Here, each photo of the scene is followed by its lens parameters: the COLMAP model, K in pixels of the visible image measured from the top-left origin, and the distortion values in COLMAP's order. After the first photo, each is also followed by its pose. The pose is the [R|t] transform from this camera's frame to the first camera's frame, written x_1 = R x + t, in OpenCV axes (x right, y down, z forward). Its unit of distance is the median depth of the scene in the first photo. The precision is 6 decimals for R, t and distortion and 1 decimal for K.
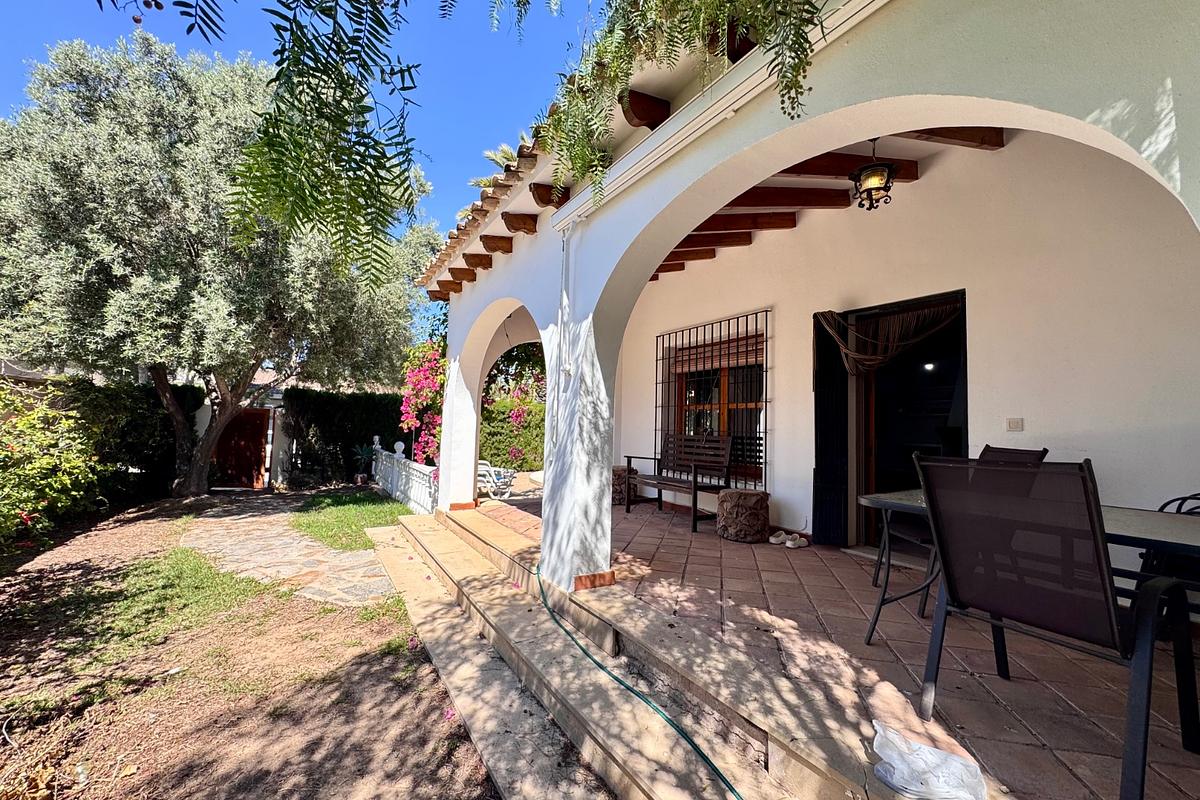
lens RADIAL K [[473.1, 0, 598.5], [0, 473.1, 397.3], [0, 0, 1]] dist [-0.006747, -0.000077]
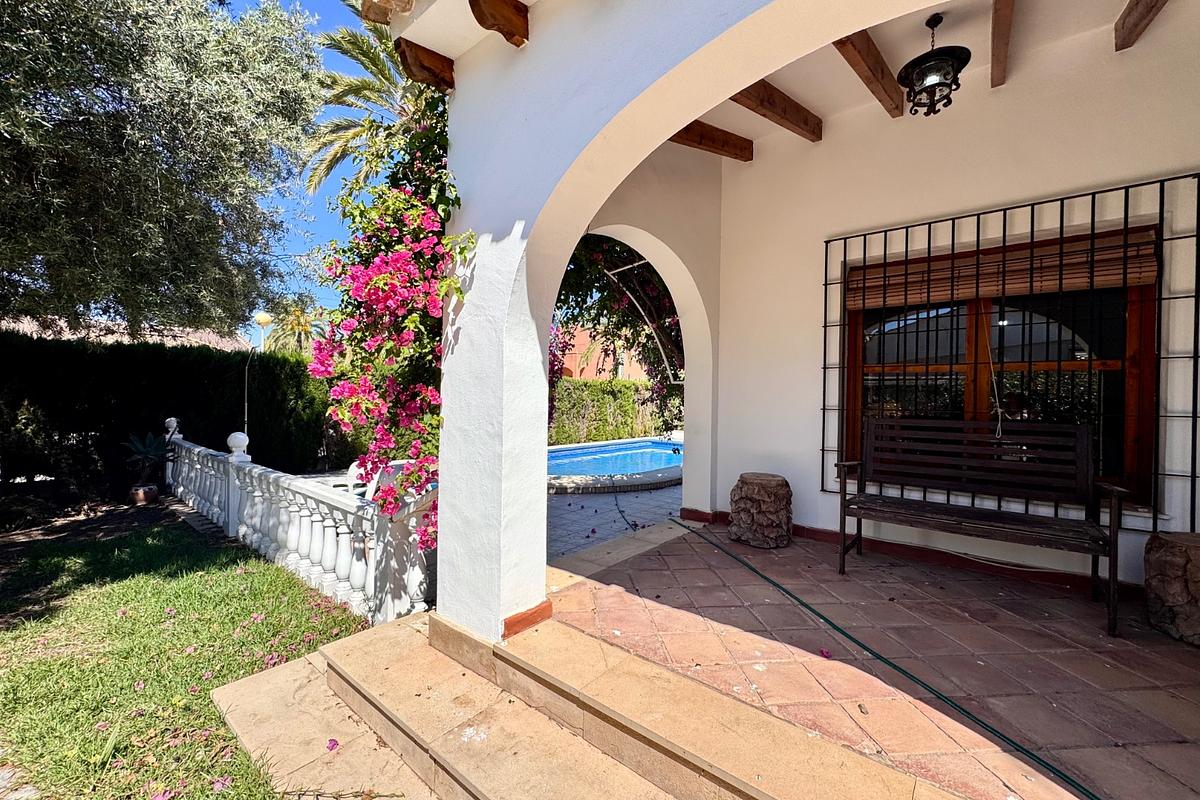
lens RADIAL K [[480.8, 0, 599.1], [0, 480.8, 399.4], [0, 0, 1]] dist [0.000844, 0.000277]
pose [[0.949122, -0.013513, 0.314618, -0.311758], [-0.010284, 0.997216, 0.073854, 0.018228], [-0.314740, -0.073332, 0.946341, 0.542359]]
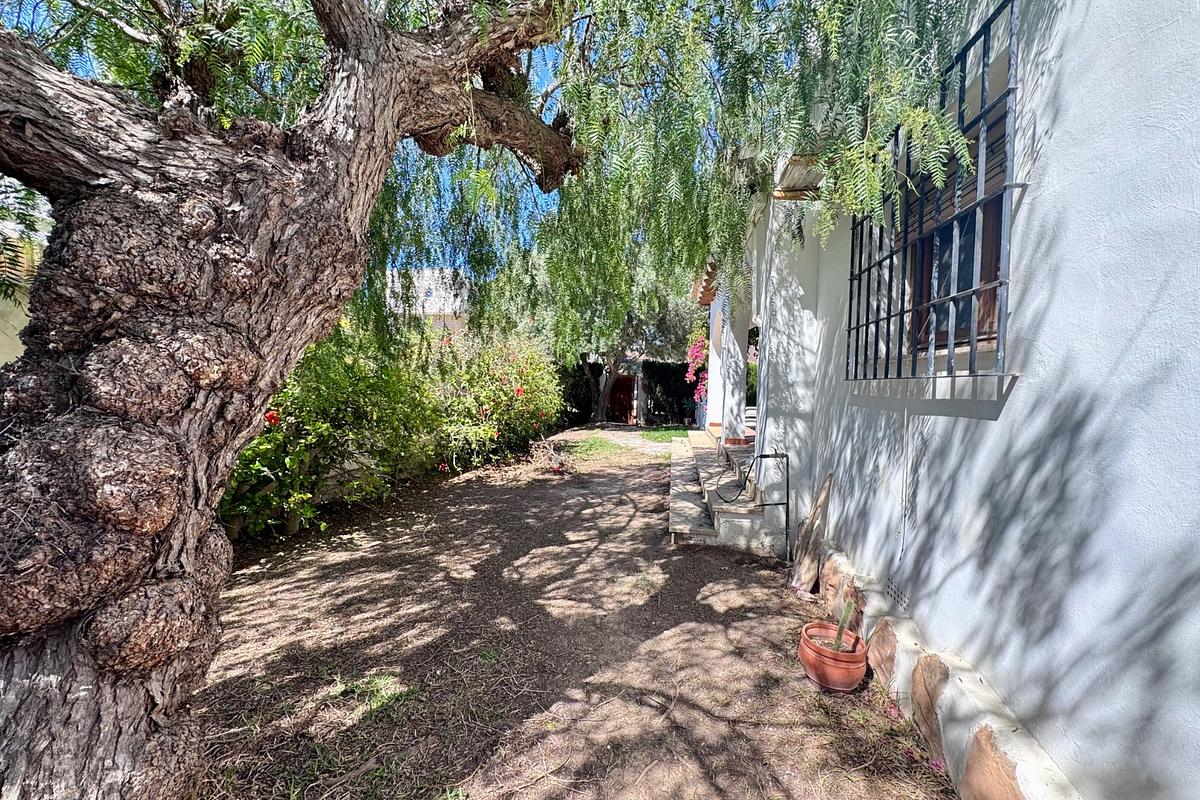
lens RADIAL K [[480.8, 0, 599.1], [0, 480.8, 399.4], [0, 0, 1]] dist [0.000844, 0.000277]
pose [[0.757480, 0.003894, -0.652847, 0.441107], [0.043395, 0.997470, 0.056299, 0.015638], [0.651415, -0.070976, 0.755395, -0.505830]]
